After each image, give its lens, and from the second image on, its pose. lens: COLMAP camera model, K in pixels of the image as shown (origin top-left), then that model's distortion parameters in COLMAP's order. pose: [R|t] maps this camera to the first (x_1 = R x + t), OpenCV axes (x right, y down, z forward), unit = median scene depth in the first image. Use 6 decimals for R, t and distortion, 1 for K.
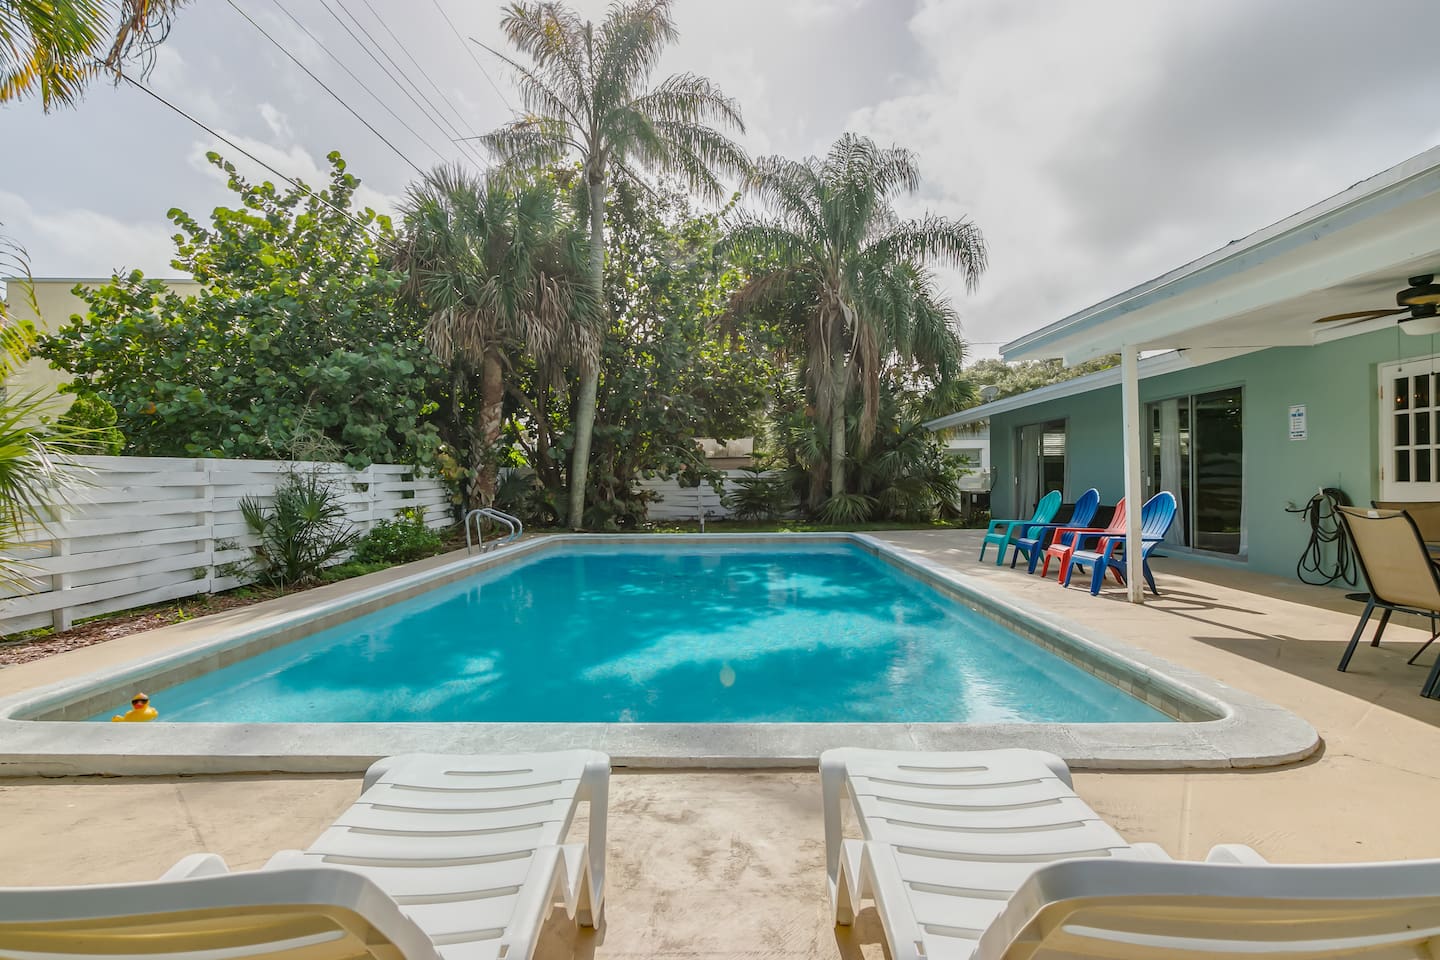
lens RADIAL K [[768.8, 0, 720.0], [0, 768.8, 480.0], [0, 0, 1]] dist [0.000178, -0.000046]
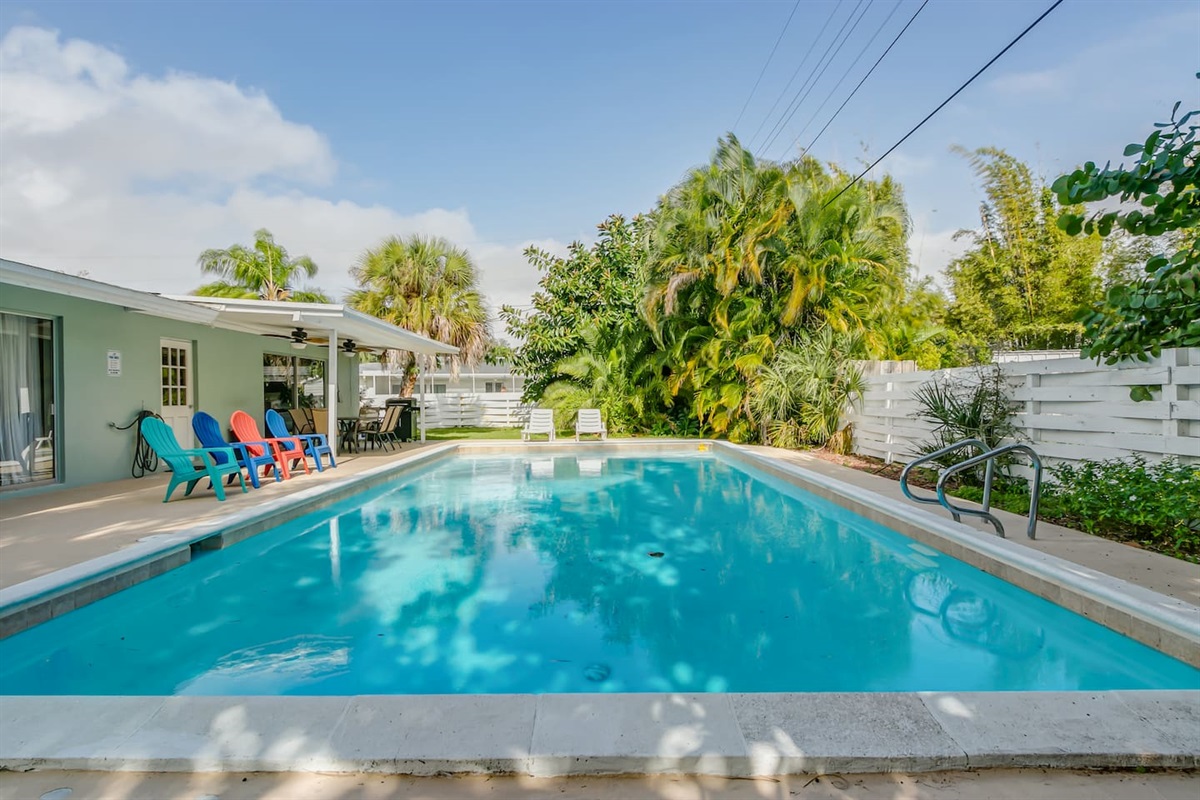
lens RADIAL K [[640.6, 0, 600.0], [0, 640.6, 400.0], [0, 0, 1]] dist [0.000178, -0.000046]
pose [[-0.997620, 0.021479, -0.065526, -0.017078], [0.020596, 0.999688, 0.014123, -0.009005], [0.065809, 0.012740, -0.997751, 2.179128]]
